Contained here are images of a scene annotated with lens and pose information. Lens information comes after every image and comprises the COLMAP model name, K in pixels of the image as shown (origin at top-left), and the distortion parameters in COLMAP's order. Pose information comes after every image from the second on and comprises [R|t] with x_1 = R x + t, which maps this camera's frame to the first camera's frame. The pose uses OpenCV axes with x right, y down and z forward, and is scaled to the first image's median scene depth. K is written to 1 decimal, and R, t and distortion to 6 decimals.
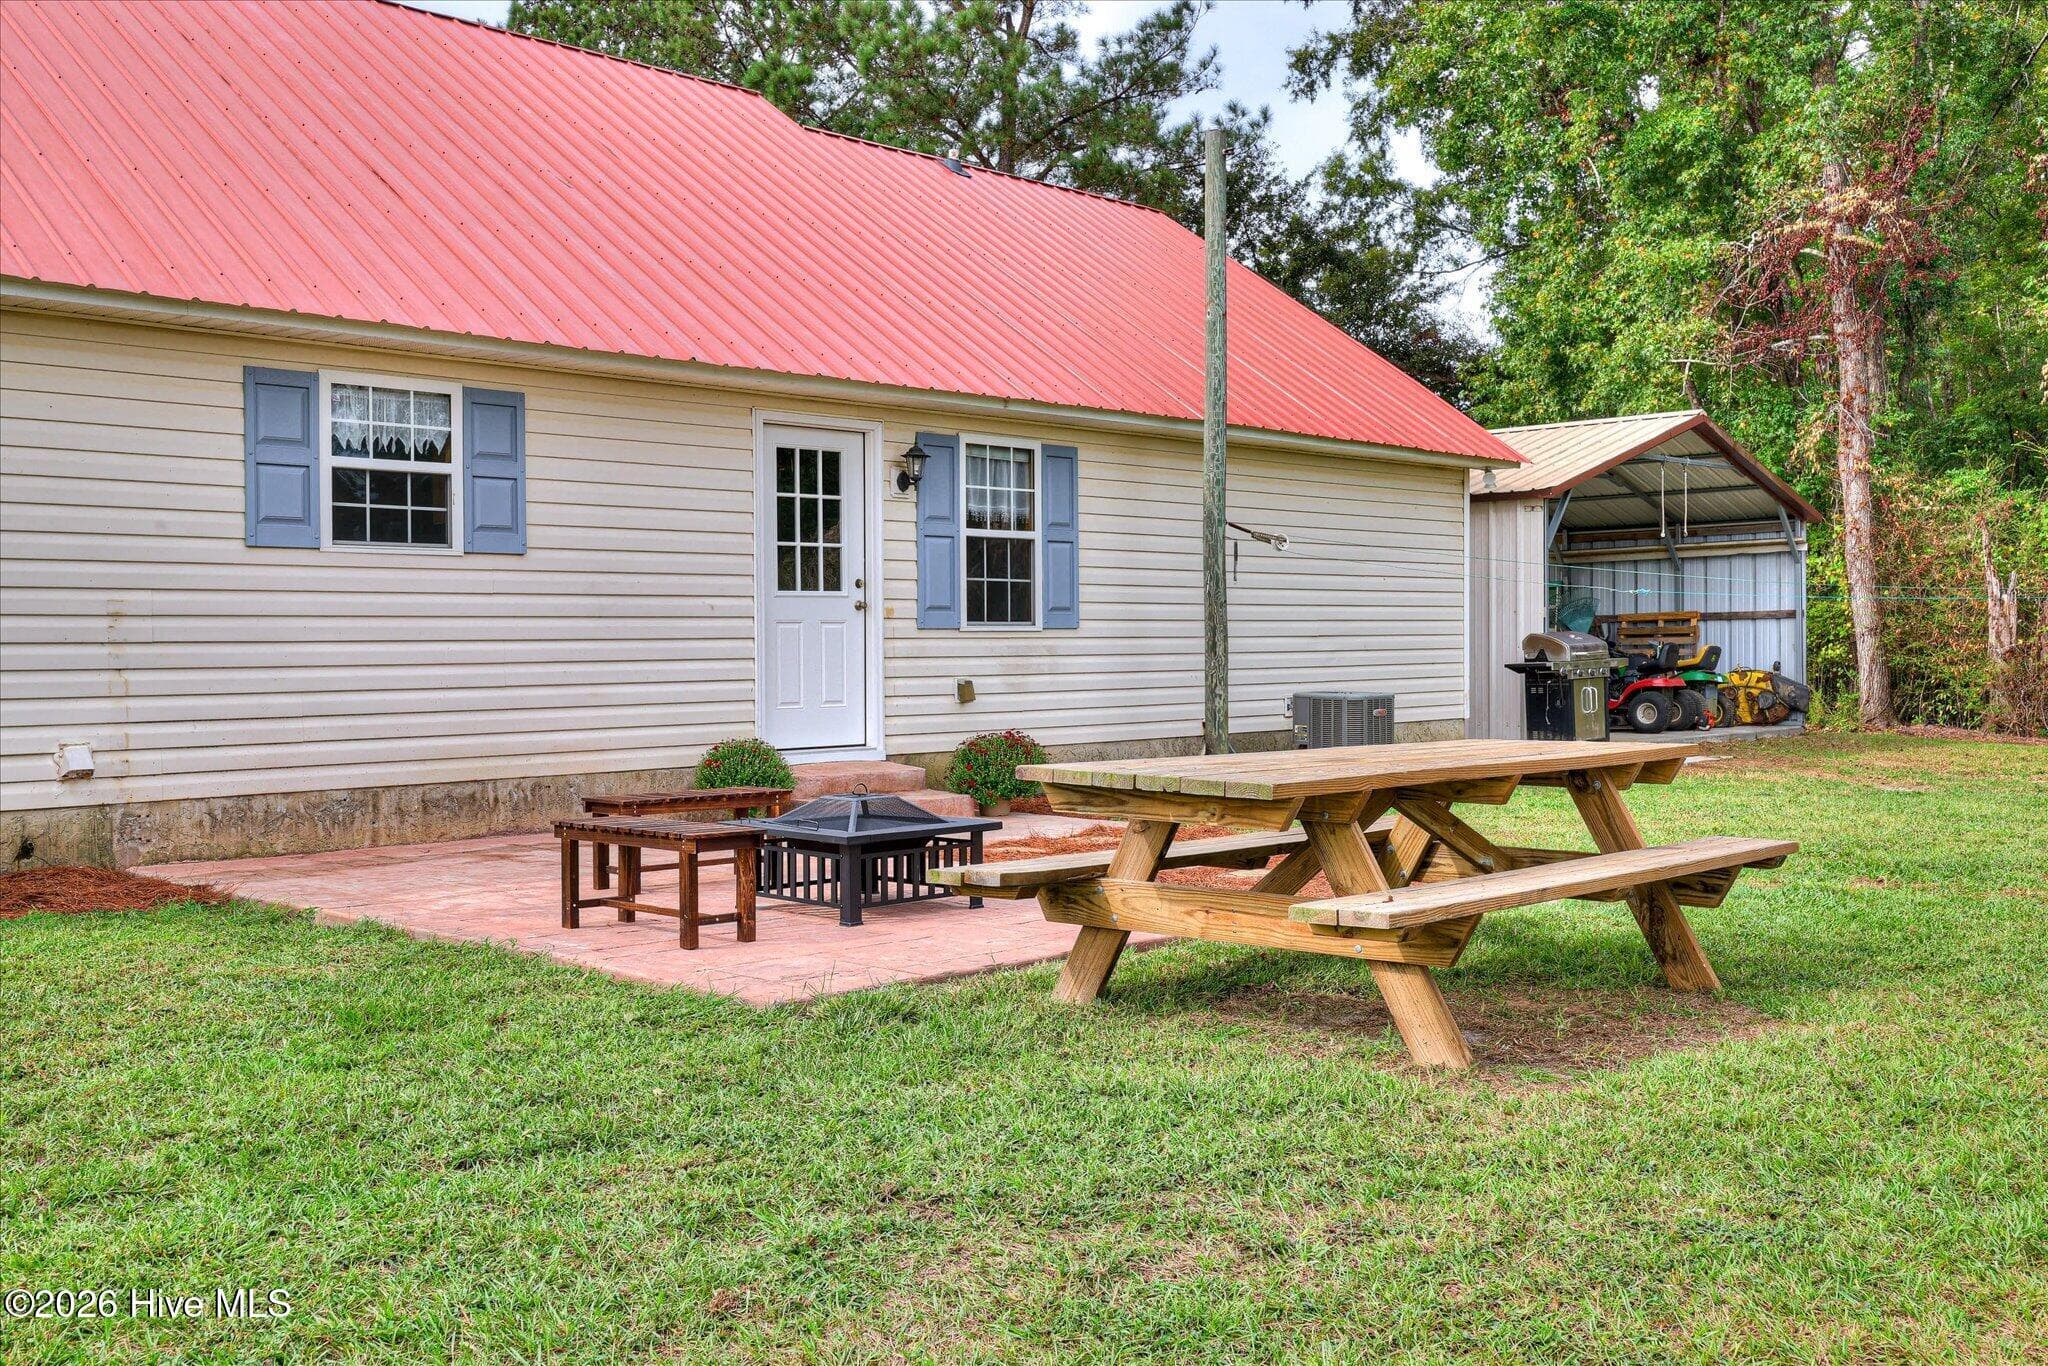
lens RADIAL K [[1955.7, 0, 1024.0], [0, 1955.7, 683.0], [0, 0, 1]] dist [0.007269, 0.004863]
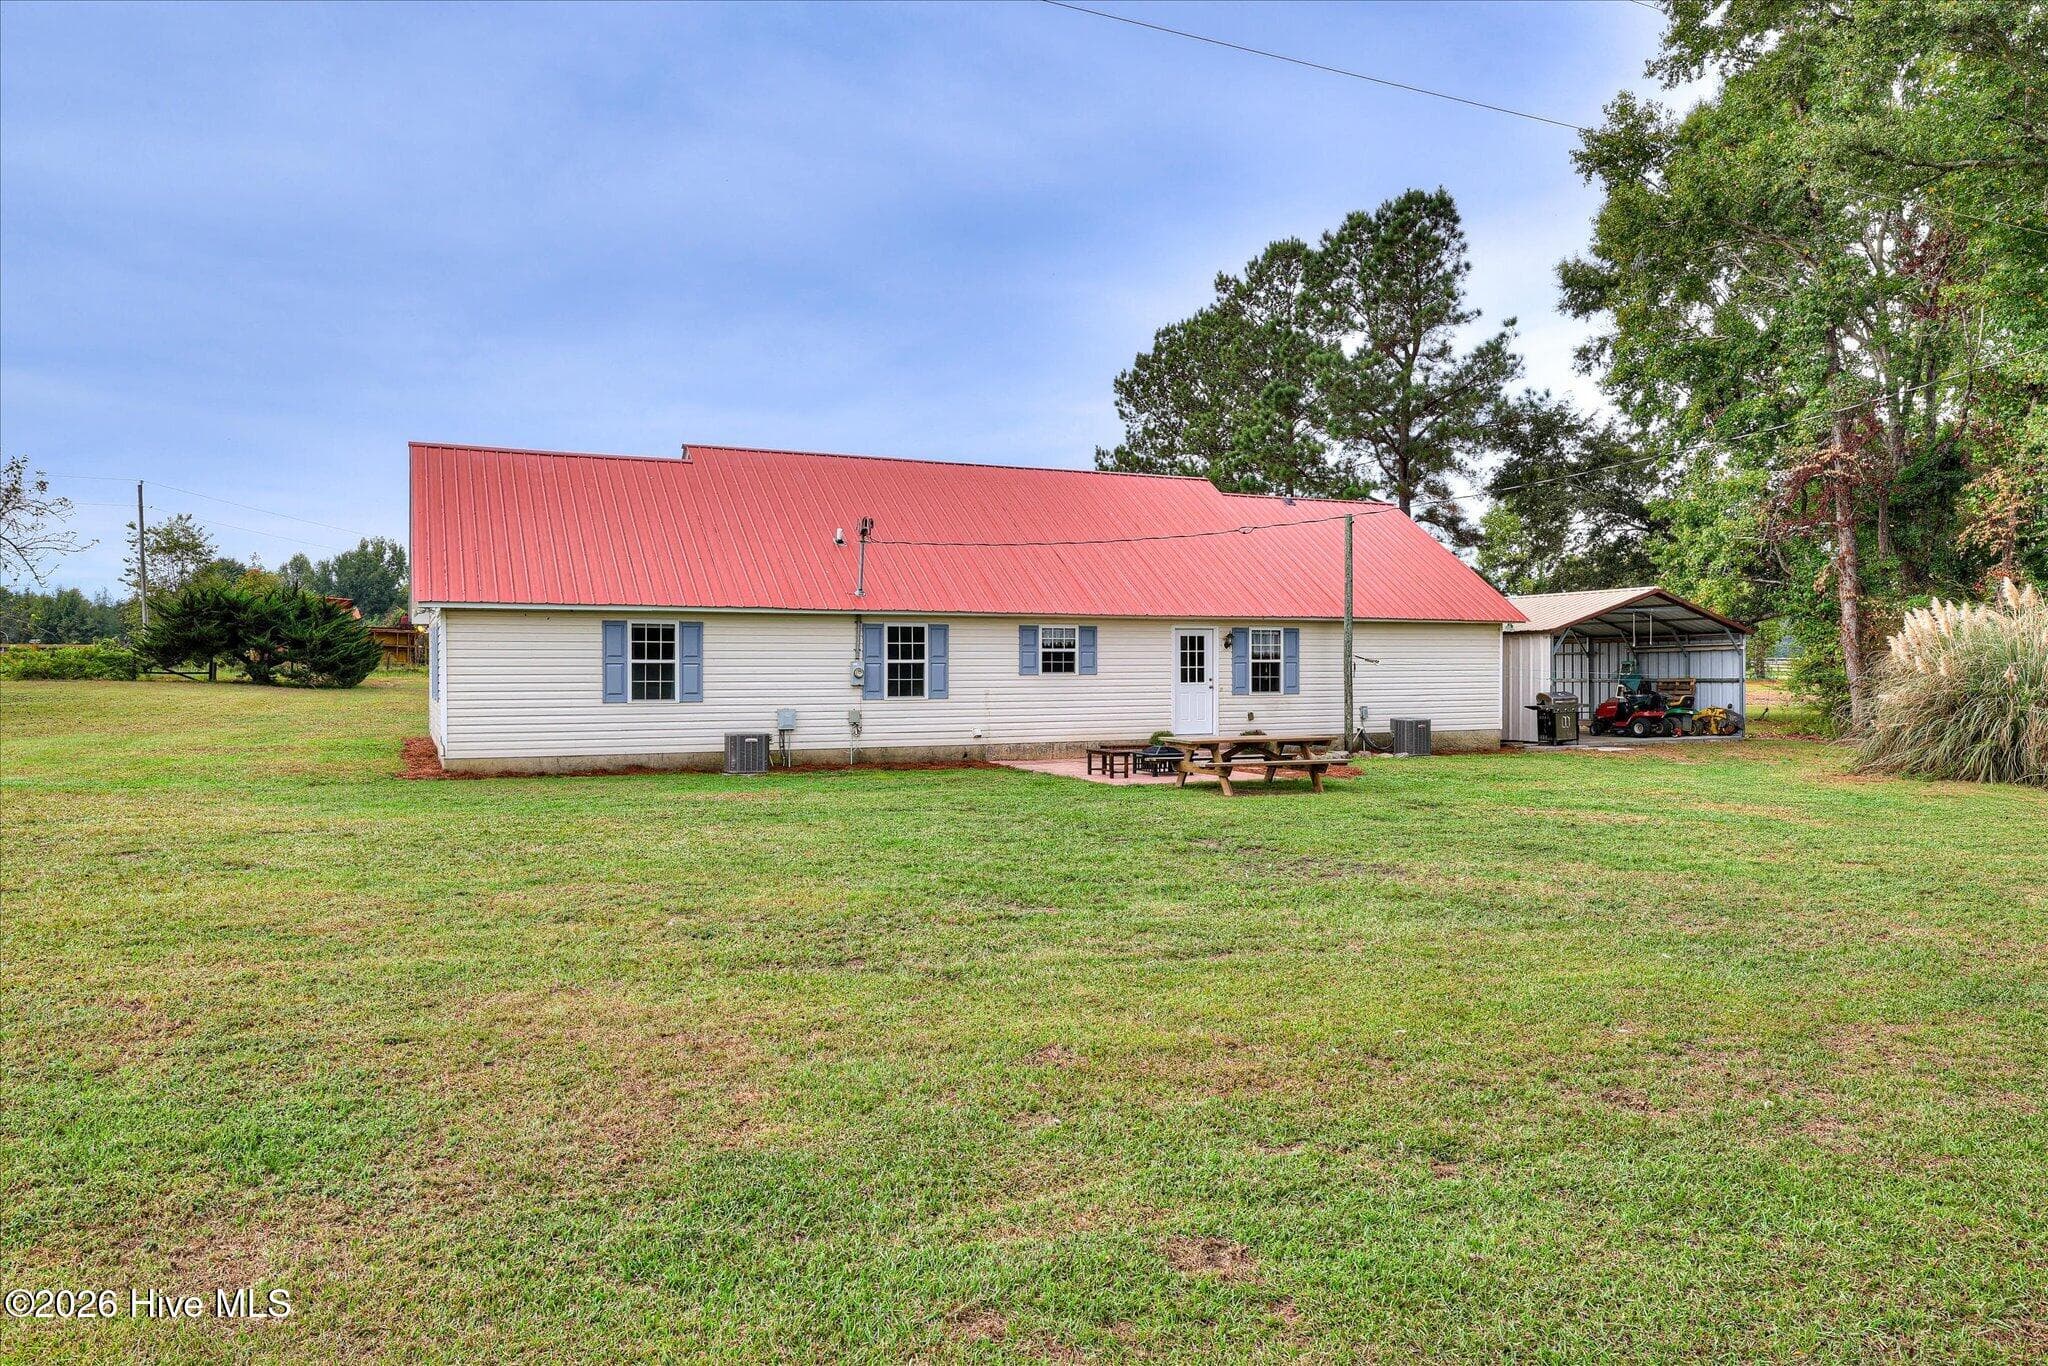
lens RADIAL K [[1283.5, 0, 1024.0], [0, 1283.5, 683.0], [0, 0, 1]] dist [-0.001202, 0.002133]
pose [[0.929496, 0.008184, -0.368741, 0.363793], [-0.011305, 0.999916, -0.006302, -0.029579], [0.368658, 0.010026, 0.929511, -0.900657]]
